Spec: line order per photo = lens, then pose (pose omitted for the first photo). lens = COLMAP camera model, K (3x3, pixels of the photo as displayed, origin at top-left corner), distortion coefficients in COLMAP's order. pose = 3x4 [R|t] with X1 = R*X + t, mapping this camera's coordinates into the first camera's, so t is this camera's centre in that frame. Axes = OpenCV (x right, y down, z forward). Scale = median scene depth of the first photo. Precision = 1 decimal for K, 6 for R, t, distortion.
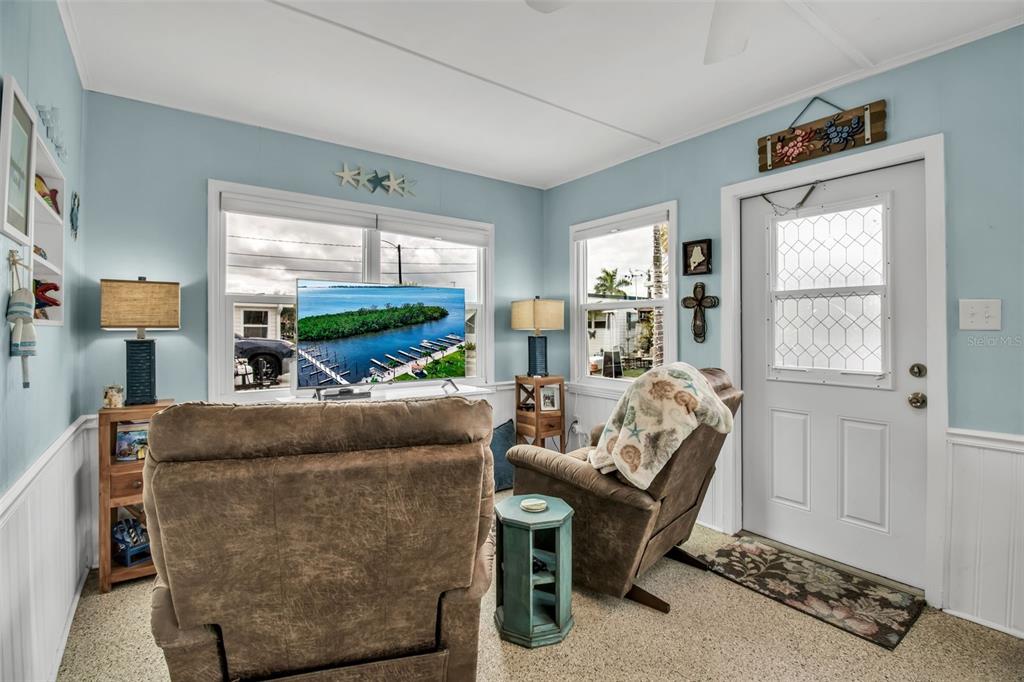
lens RADIAL K [[476.8, 0, 515.6], [0, 476.8, 327.2], [0, 0, 1]] dist [-0.000350, -0.011776]
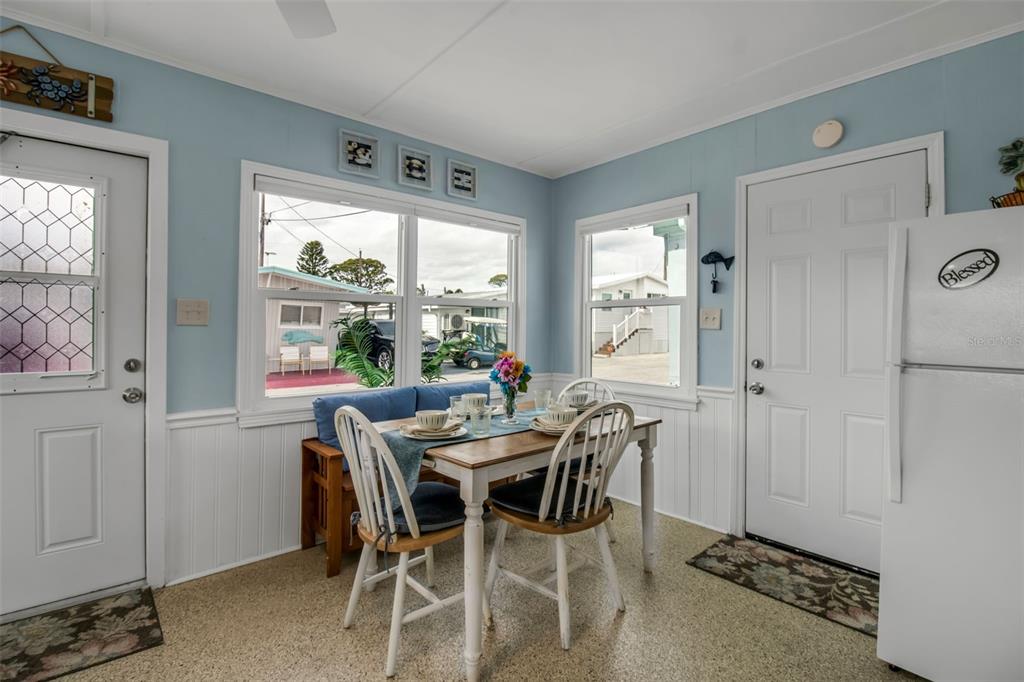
lens RADIAL K [[476.8, 0, 515.6], [0, 476.8, 327.2], [0, 0, 1]] dist [-0.000350, -0.011776]
pose [[-0.086576, -0.001115, 0.996245, -0.204945], [-0.011345, 0.999936, 0.000133, 0.001013], [-0.996181, -0.011291, -0.086583, 0.258826]]
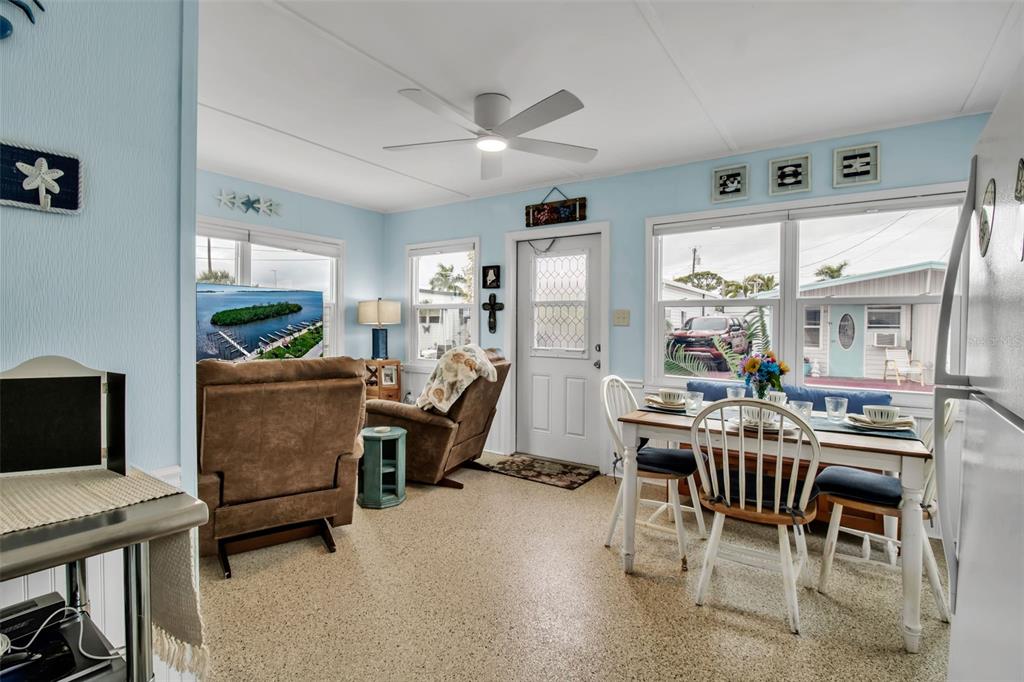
lens RADIAL K [[488.3, 0, 515.9], [0, 488.3, 328.3], [0, 0, 1]] dist [0.000208, -0.012016]
pose [[0.943576, 0.006292, 0.331097, -0.073213], [-0.010584, 0.999882, 0.011162, -0.001857], [-0.330988, -0.014037, 0.943531, -0.623620]]
